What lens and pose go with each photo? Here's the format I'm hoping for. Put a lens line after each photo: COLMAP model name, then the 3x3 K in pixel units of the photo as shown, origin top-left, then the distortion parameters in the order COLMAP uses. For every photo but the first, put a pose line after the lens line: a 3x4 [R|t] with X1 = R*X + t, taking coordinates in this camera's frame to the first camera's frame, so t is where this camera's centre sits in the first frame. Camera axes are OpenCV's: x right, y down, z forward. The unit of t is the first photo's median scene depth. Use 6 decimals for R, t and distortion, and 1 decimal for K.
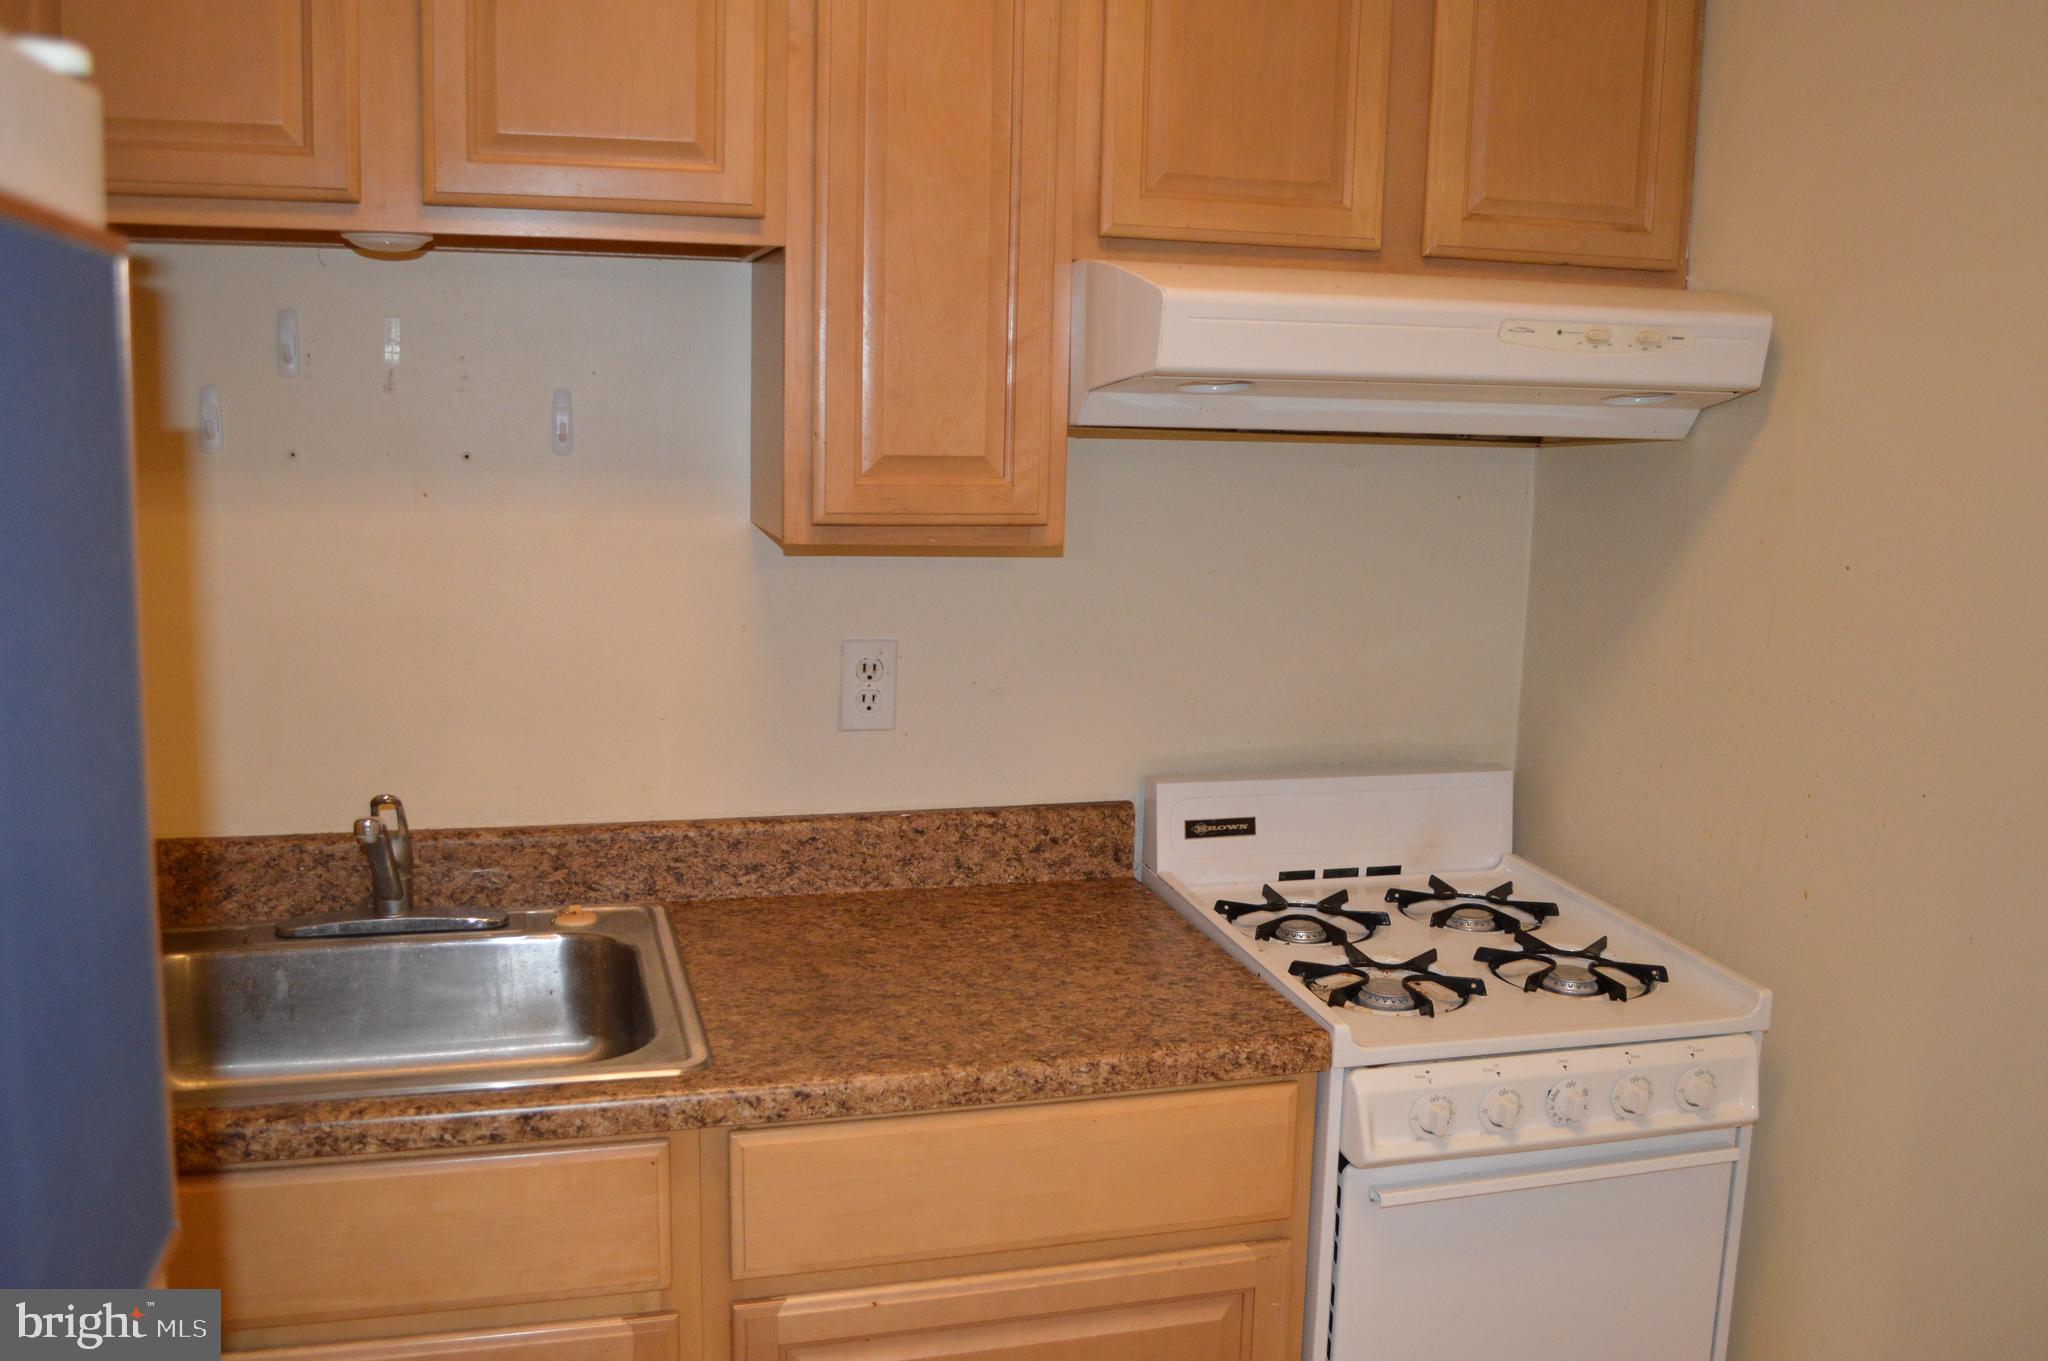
lens RADIAL K [[1774.3, 0, 1024.0], [0, 1774.3, 680.5], [0, 0, 1]] dist [-0.073610, -0.003424]
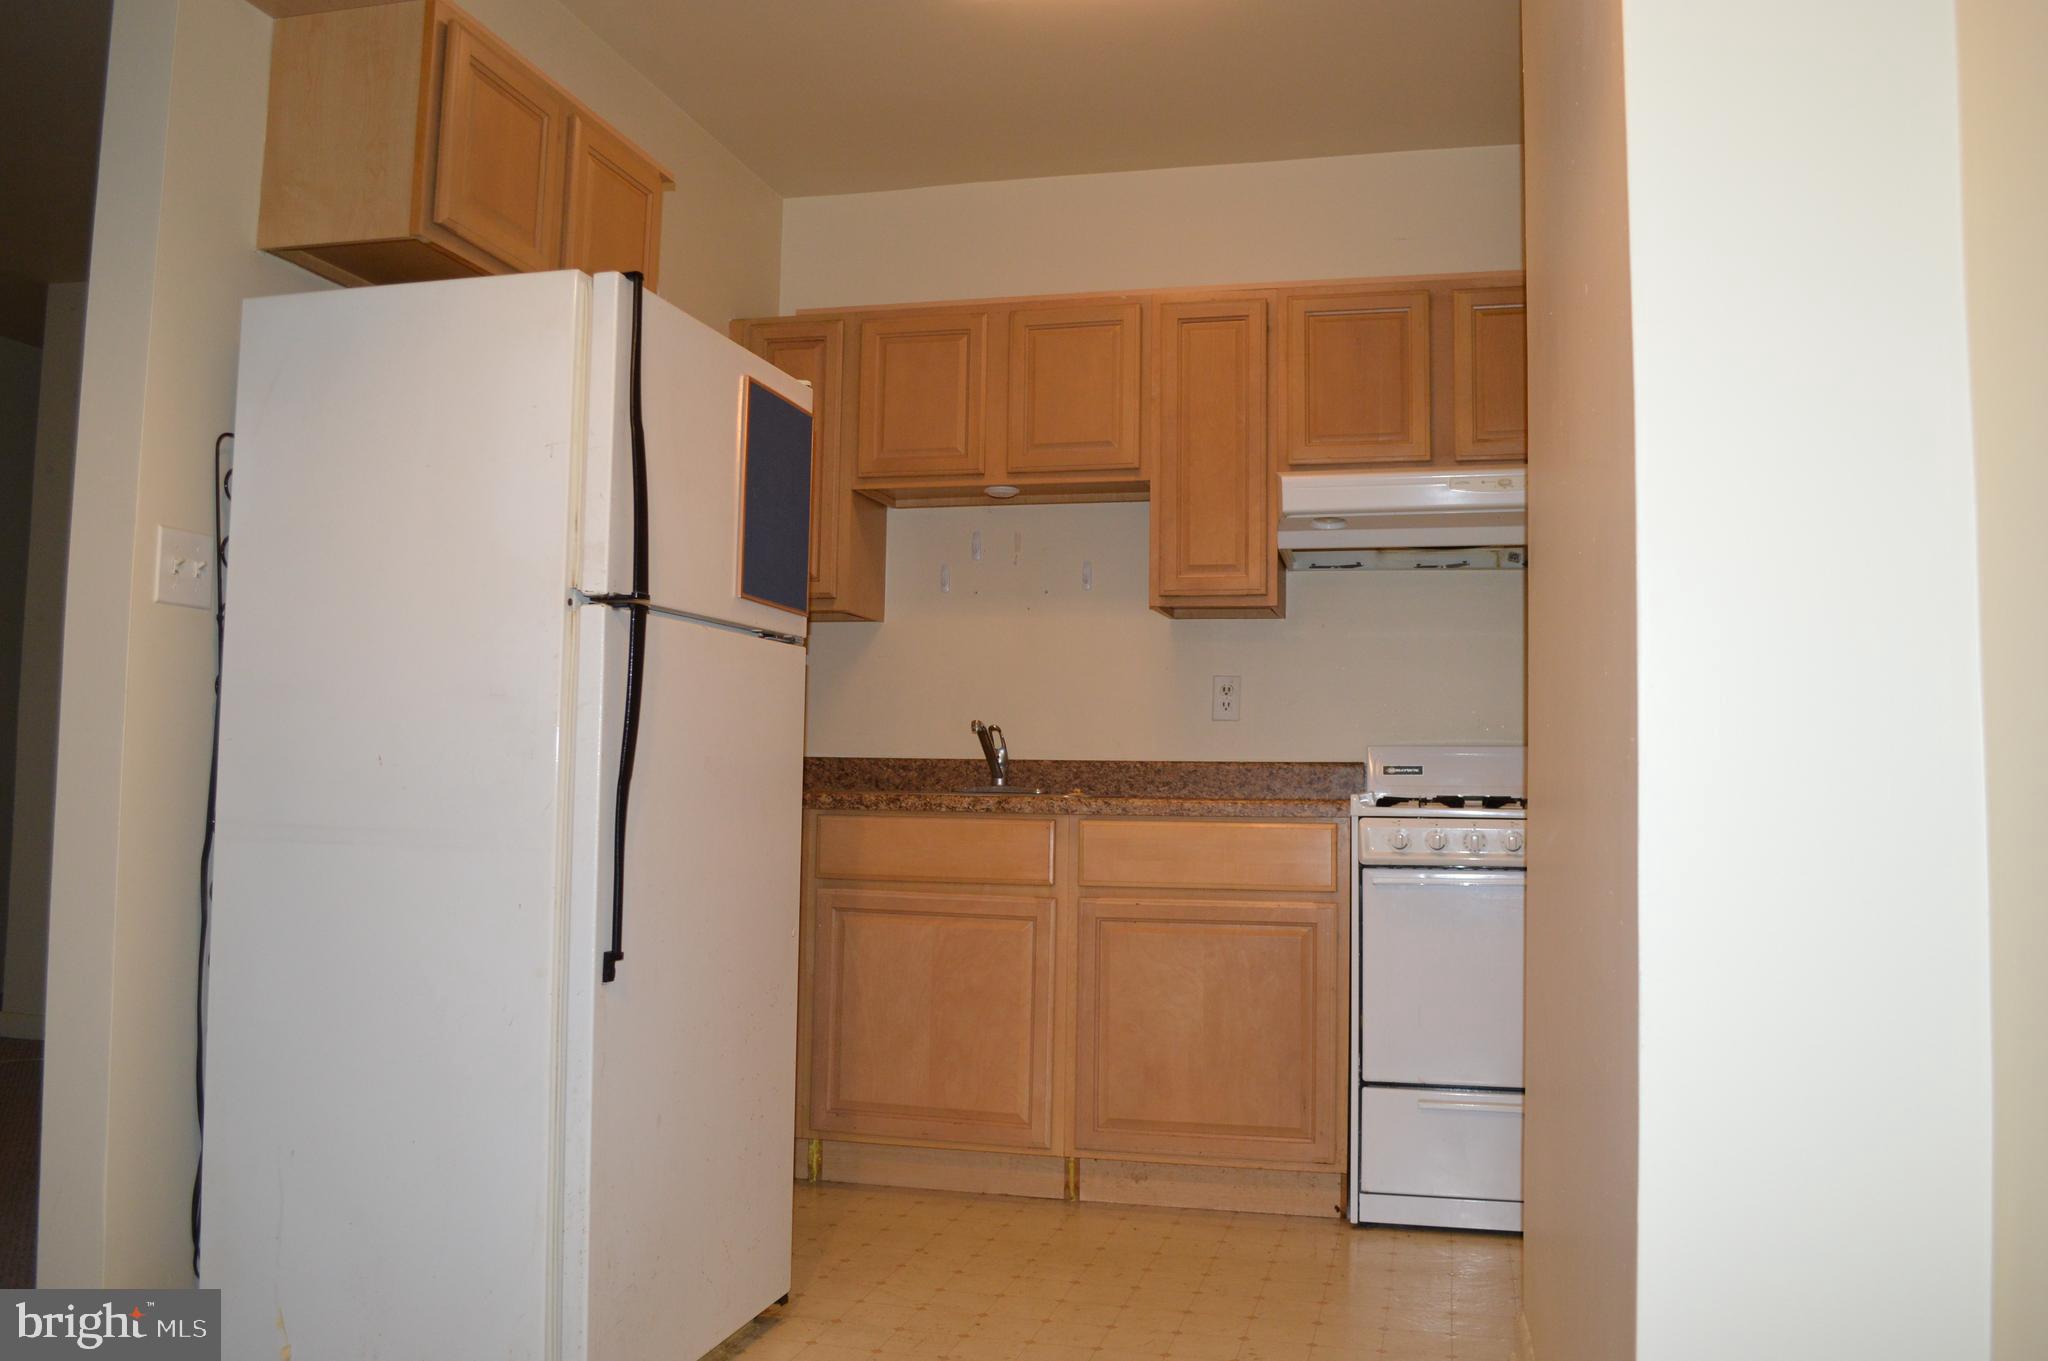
lens RADIAL K [[1637.3, 0, 1024.0], [0, 1637.3, 680.5], [0, 0, 1]] dist [-0.078327, 0.007531]
pose [[0.867776, -0.042538, -0.495132, 0.685486], [-0.073277, 0.974487, -0.212147, 0.425785], [0.491524, 0.220378, 0.842519, -0.752686]]
